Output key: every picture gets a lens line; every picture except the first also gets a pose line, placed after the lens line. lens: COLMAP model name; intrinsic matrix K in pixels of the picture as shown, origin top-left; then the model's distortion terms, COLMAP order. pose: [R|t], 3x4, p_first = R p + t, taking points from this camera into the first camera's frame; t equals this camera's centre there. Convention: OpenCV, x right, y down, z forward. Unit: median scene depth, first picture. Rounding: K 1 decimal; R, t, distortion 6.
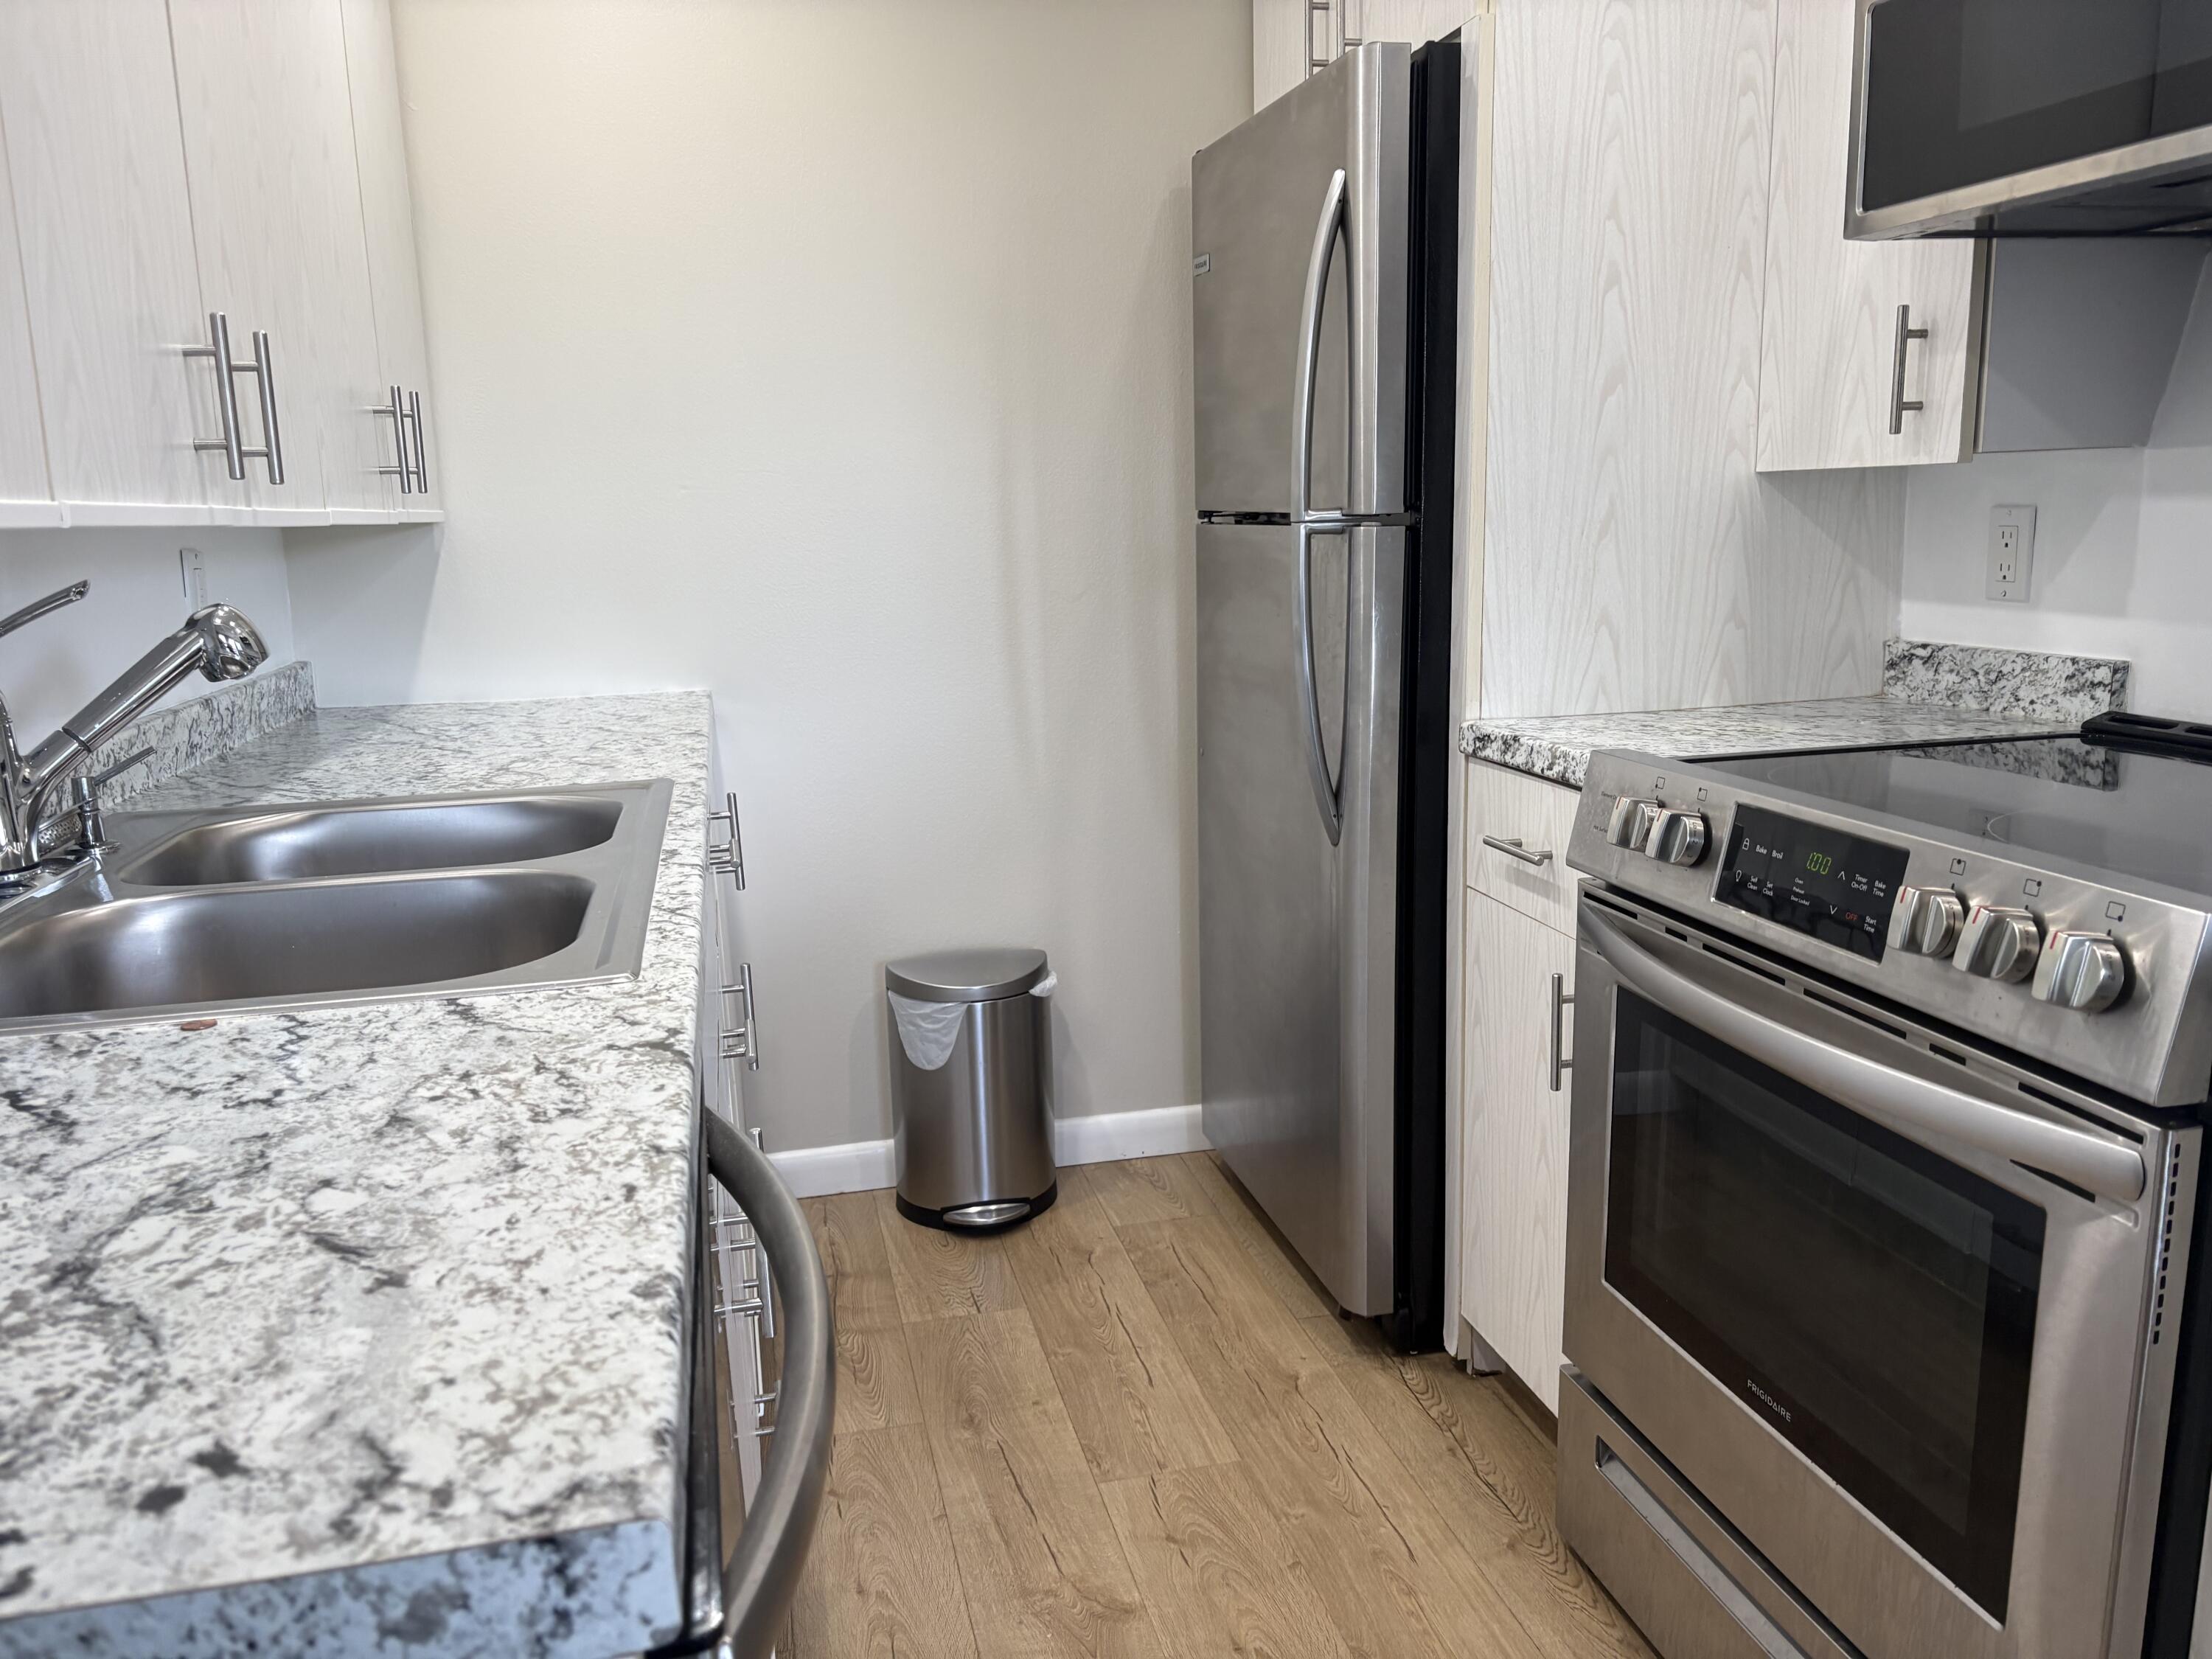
lens RADIAL K [[1698.4, 0, 1106.0], [0, 1698.4, 829.5], [0, 0, 1]] dist [0.056794, -0.059633]
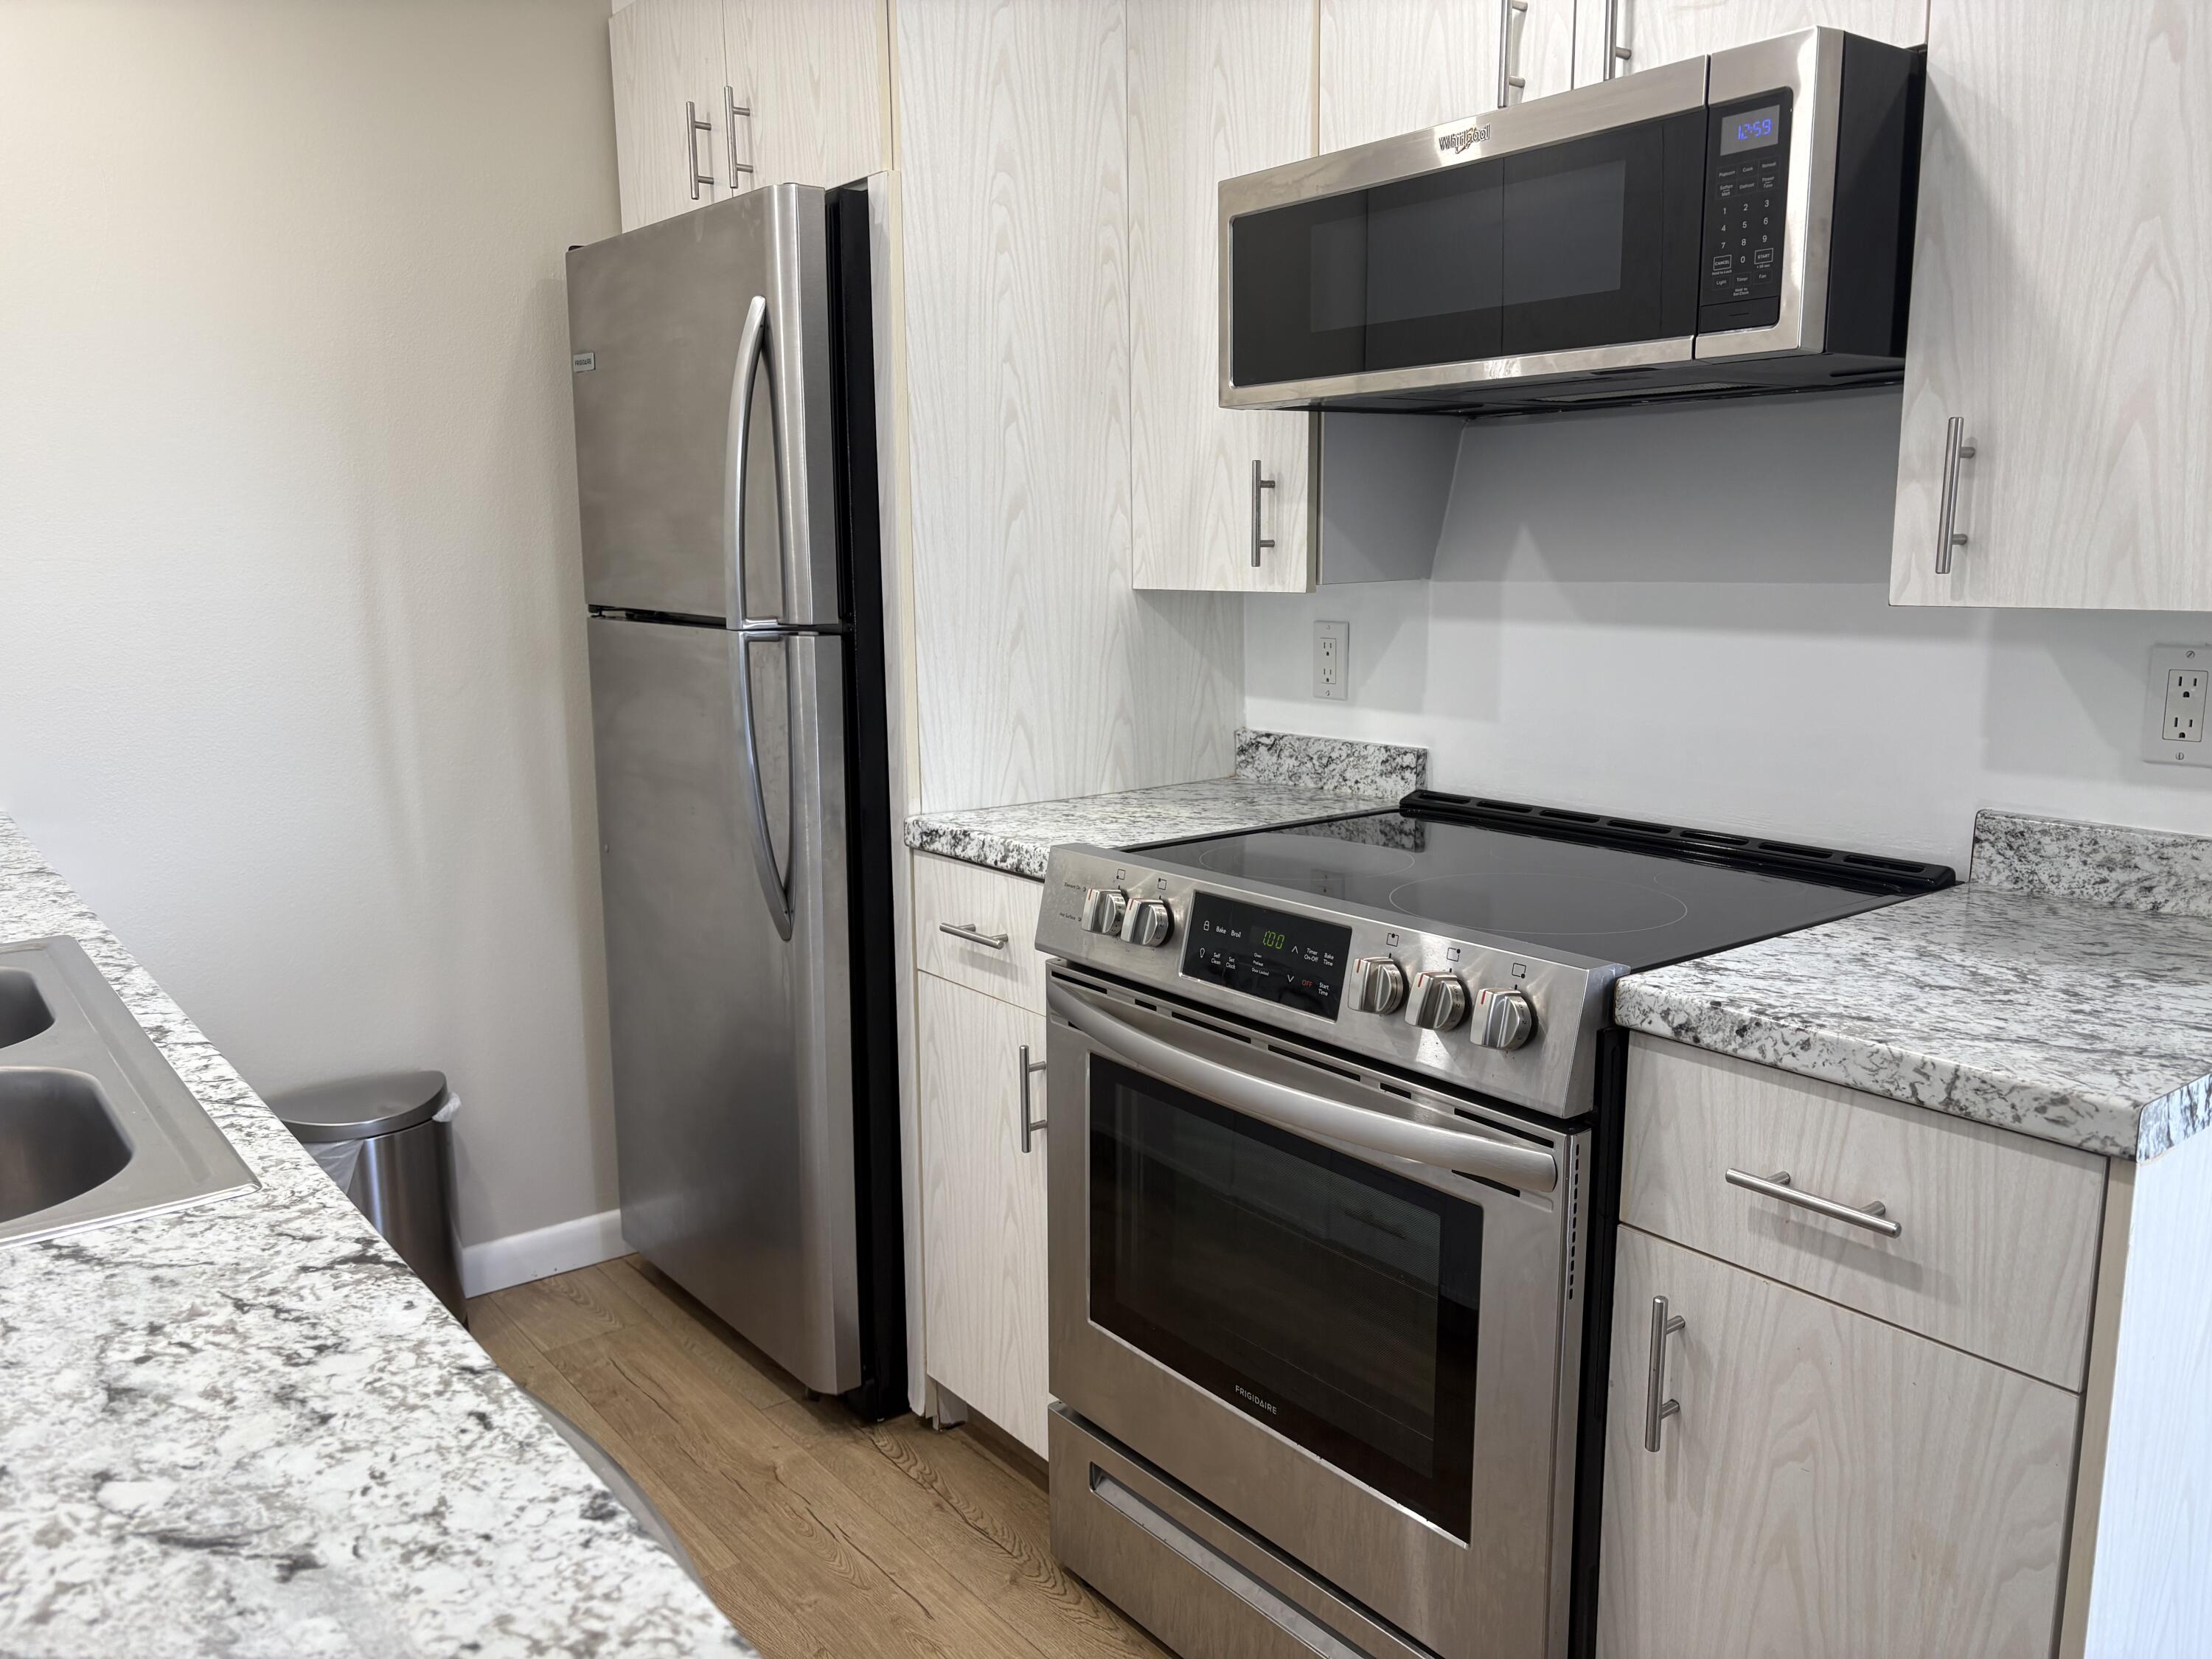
lens RADIAL K [[1708.3, 0, 1106.0], [0, 1708.3, 829.5], [0, 0, 1]] dist [0.077328, -0.073289]
pose [[0.904392, -0.053274, 0.423365, -0.145044], [0.064311, 0.997860, -0.011815, -0.038146], [-0.421829, 0.037912, 0.905882, -0.030574]]
